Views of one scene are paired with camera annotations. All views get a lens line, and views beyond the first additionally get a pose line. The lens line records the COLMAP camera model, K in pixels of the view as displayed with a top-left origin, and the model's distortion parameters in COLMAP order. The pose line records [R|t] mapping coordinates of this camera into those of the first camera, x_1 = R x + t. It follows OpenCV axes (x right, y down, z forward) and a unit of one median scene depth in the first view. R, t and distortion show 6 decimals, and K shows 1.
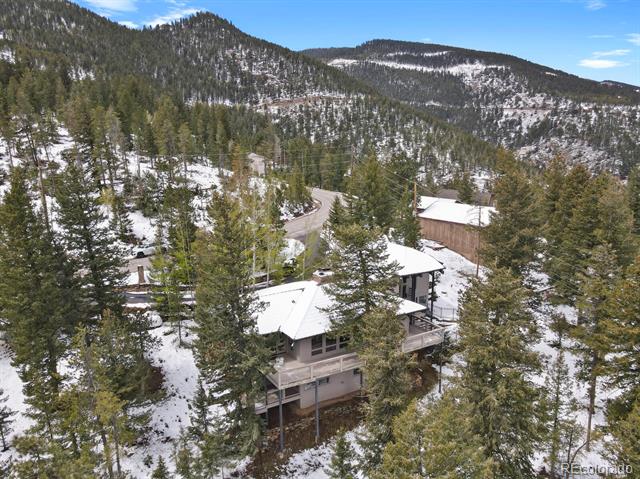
lens RADIAL K [[463.3, 0, 321.7], [0, 463.3, 241.2], [0, 0, 1]] dist [0.021331, -0.011054]
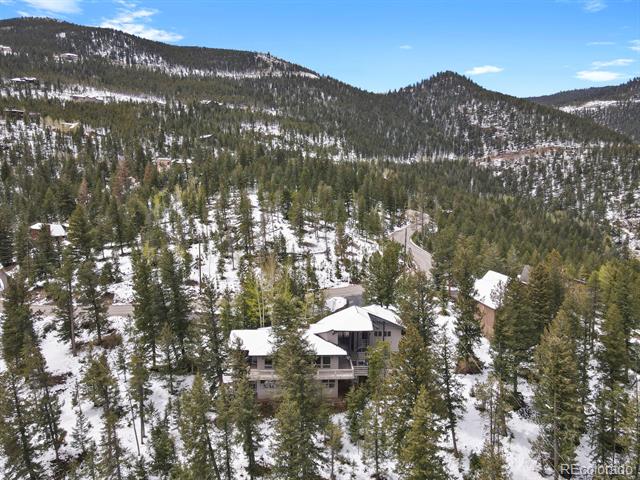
lens RADIAL K [[467.8, 0, 320.0], [0, 467.8, 240.0], [0, 0, 1]] dist [0.005988, 0.002102]
pose [[0.871936, 0.057130, -0.486275, 0.059997], [-0.105047, 0.991870, -0.071829, -0.007389], [0.478218, 0.113712, 0.870849, -0.028487]]
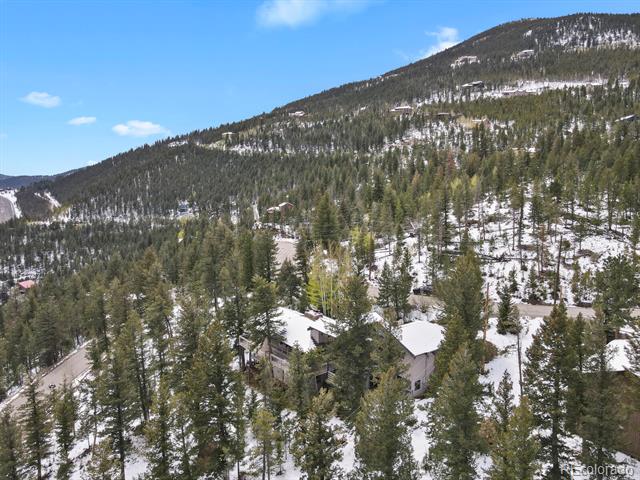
lens RADIAL K [[465.8, 0, 321.8], [0, 465.8, 242.8], [0, 0, 1]] dist [0.006156, 0.001564]
pose [[0.122419, 0.134740, -0.983290, 0.109958], [-0.210581, 0.971710, 0.106936, -0.024154], [0.969881, 0.193971, 0.147330, 0.054619]]
